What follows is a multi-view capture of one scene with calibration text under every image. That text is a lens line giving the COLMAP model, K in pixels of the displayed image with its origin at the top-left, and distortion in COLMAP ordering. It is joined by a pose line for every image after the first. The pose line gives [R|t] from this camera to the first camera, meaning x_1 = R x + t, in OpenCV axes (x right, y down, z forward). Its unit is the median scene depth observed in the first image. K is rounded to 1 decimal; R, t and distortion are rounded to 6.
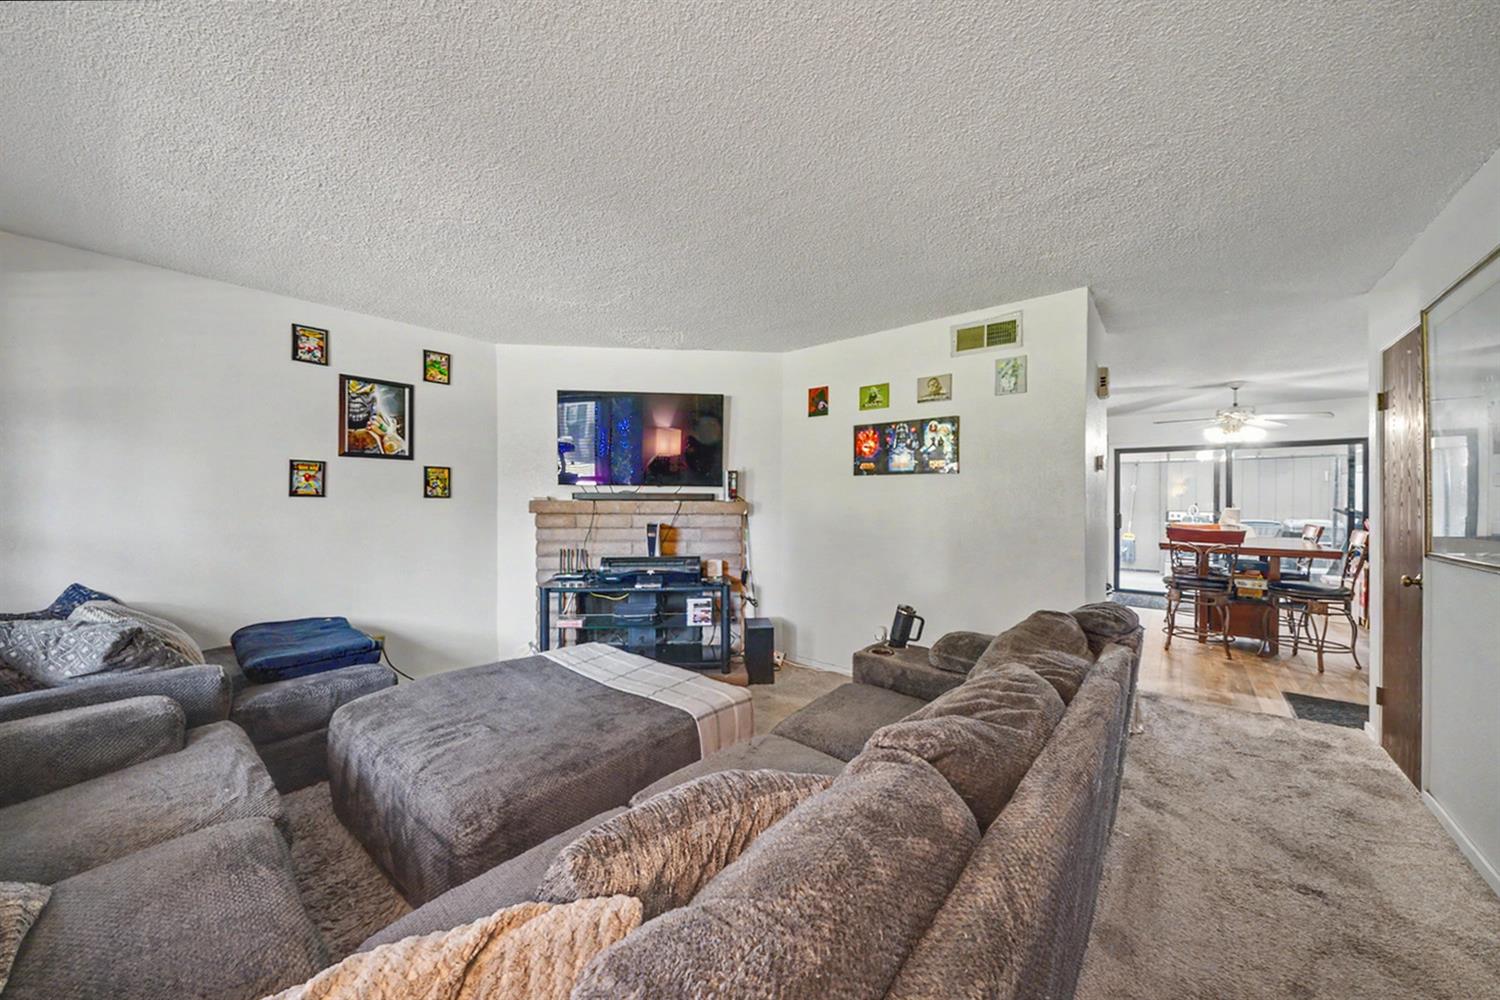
lens RADIAL K [[519.5, 0, 748.6], [0, 519.5, 497.9], [0, 0, 1]] dist [-0.002008, -0.000441]
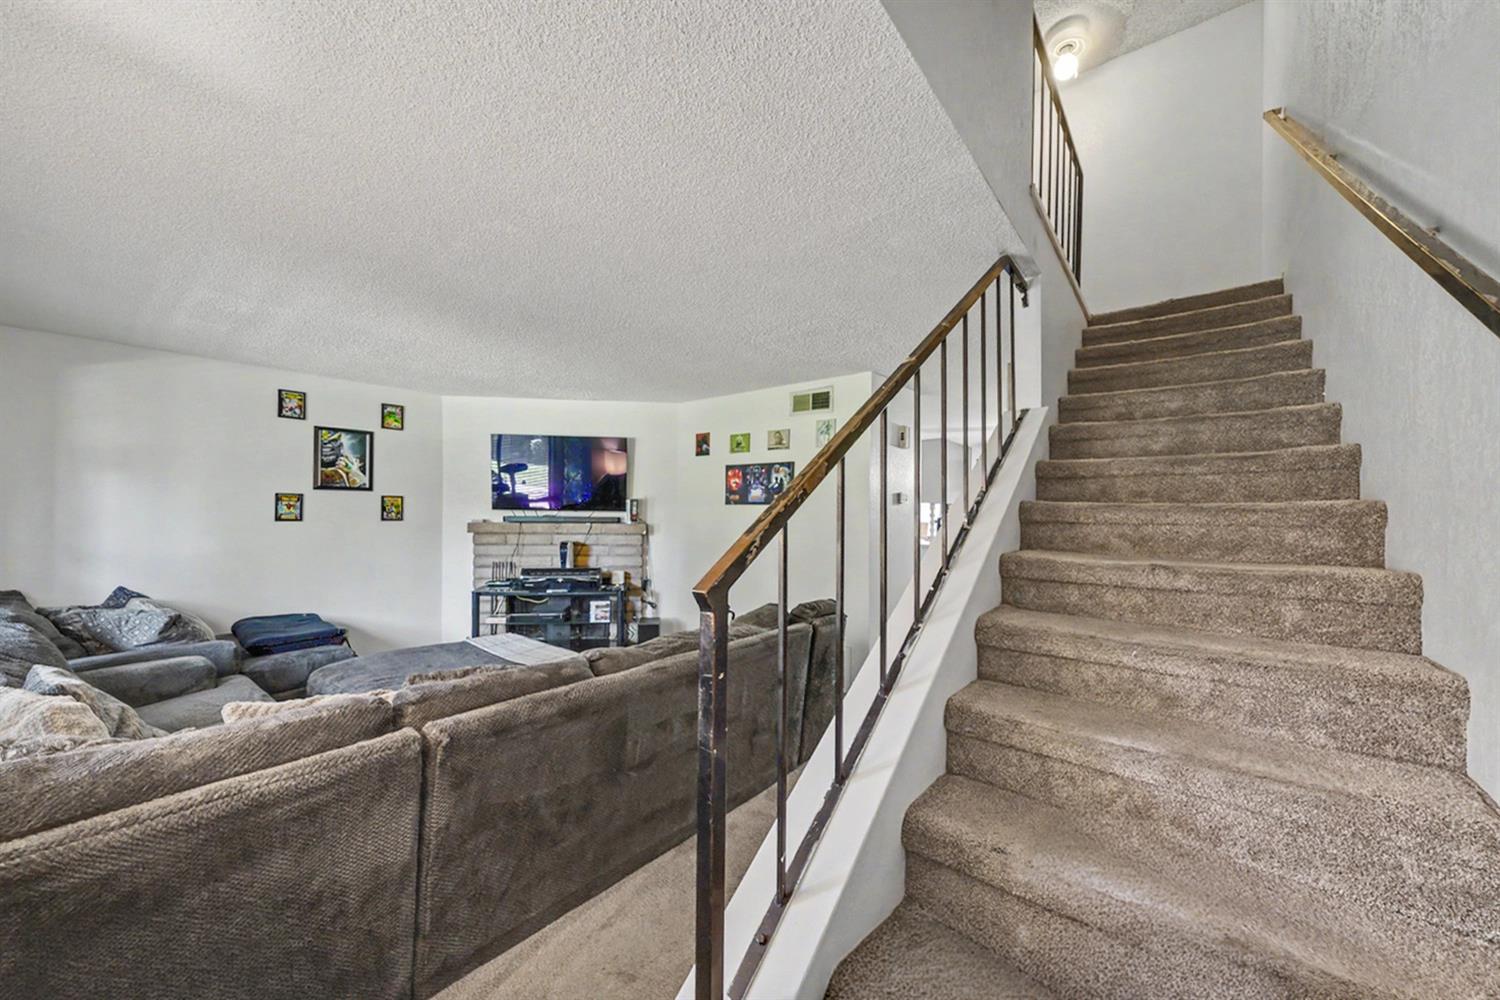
lens RADIAL K [[537.0, 0, 747.4], [0, 537.0, 506.4], [0, 0, 1]] dist [-0.001049, -0.000333]
pose [[0.999780, 0.005761, 0.020173, 0.243364], [-0.005709, 0.999980, -0.002629, -0.037521], [-0.020187, 0.002513, 0.999793, -0.329355]]
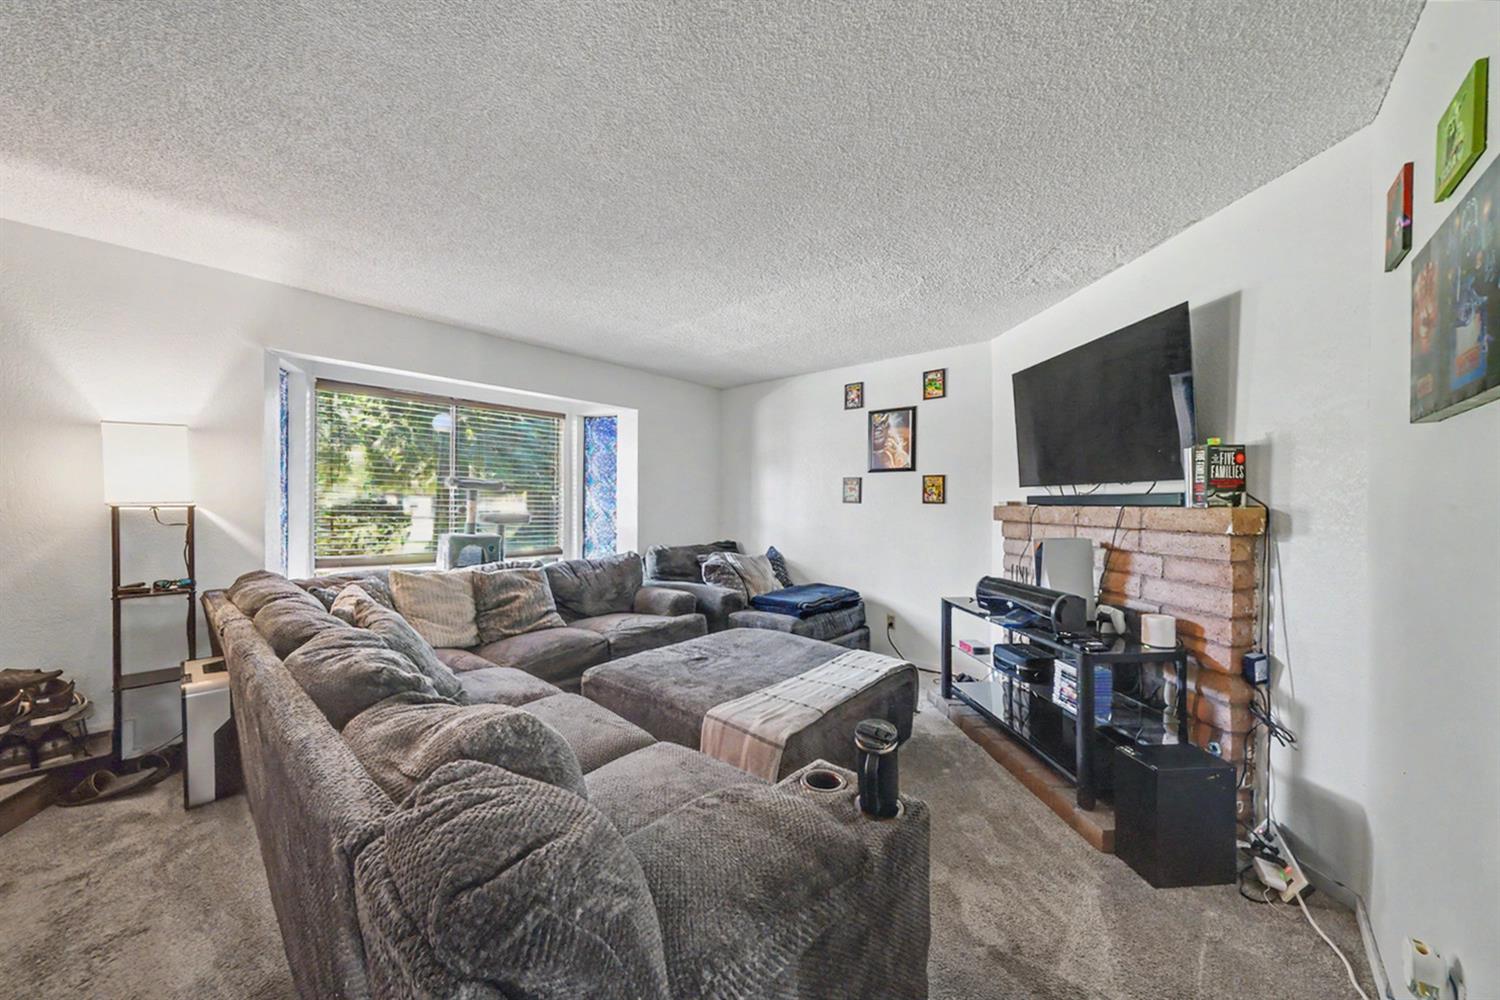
lens RADIAL K [[537.0, 0, 740.4], [0, 537.0, 505.6], [0, 0, 1]] dist [-0.001049, -0.000333]
pose [[-0.016224, -0.005565, -0.999853, 0.556917], [-0.009440, 0.999941, -0.005412, 0.014213], [0.999824, 0.009351, -0.016276, 0.635248]]
